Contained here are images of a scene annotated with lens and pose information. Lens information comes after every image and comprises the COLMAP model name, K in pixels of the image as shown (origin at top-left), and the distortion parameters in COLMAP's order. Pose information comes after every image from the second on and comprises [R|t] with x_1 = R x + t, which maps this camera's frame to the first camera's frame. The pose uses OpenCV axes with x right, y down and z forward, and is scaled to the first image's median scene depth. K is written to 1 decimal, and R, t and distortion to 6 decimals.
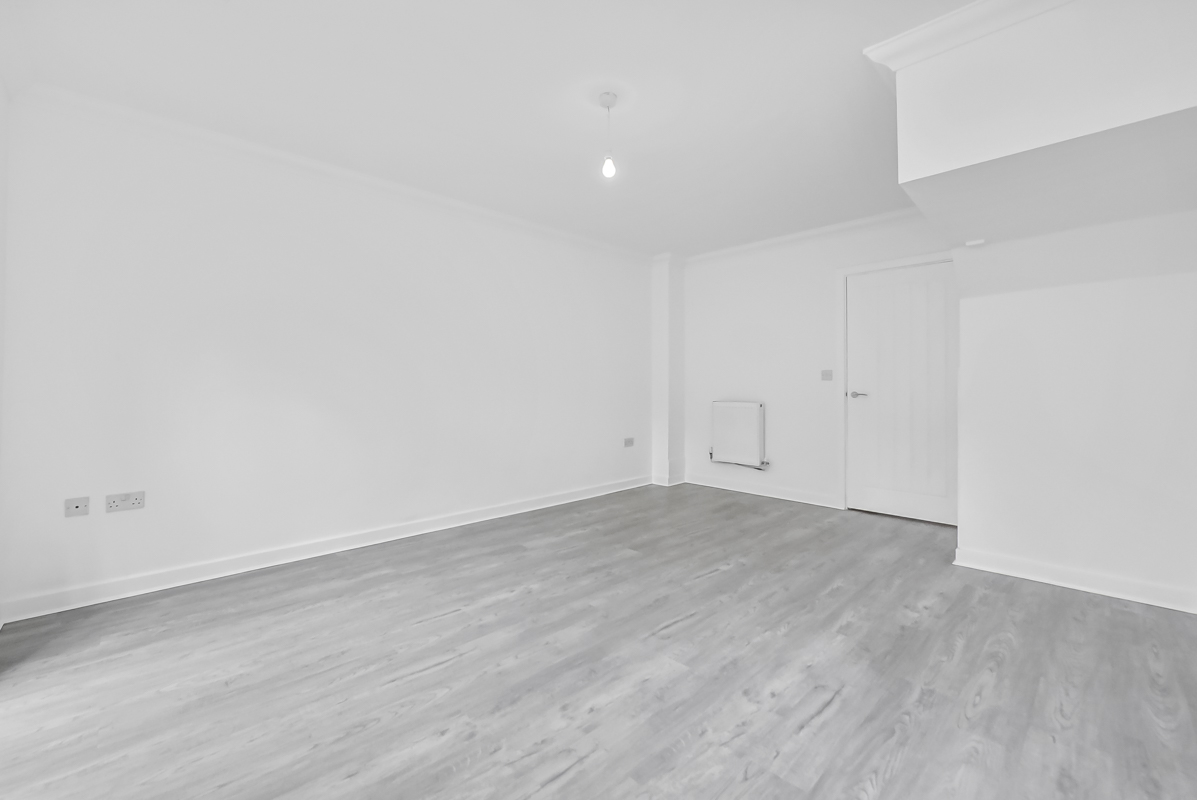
lens RADIAL K [[513.3, 0, 598.2], [0, 513.3, 394.5], [0, 0, 1]] dist [0.004638, 0.000173]
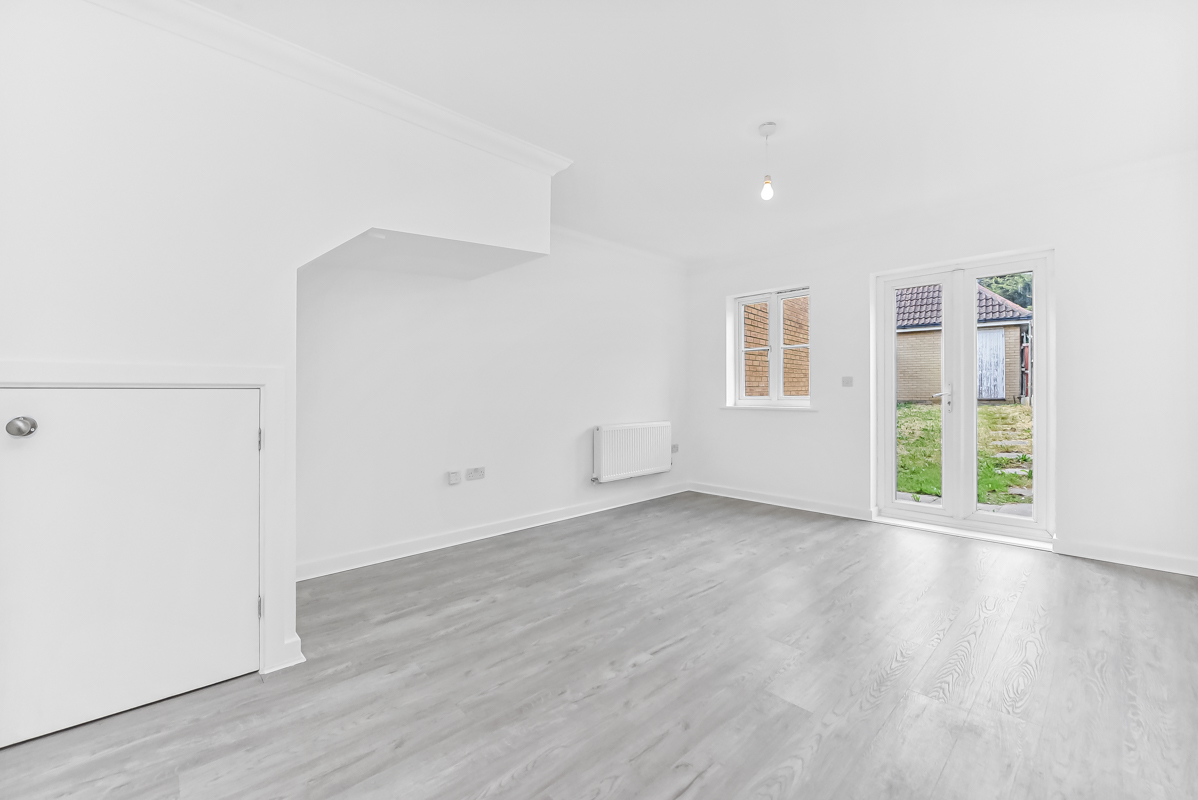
lens RADIAL K [[513.7, 0, 599.2], [0, 513.7, 393.6], [0, 0, 1]] dist [0.004638, 0.000173]
pose [[-0.999930, -0.005451, 0.010480, 0.355499], [-0.005305, 0.999890, 0.013826, -0.041651], [-0.010555, 0.013769, -0.999849, 2.015771]]
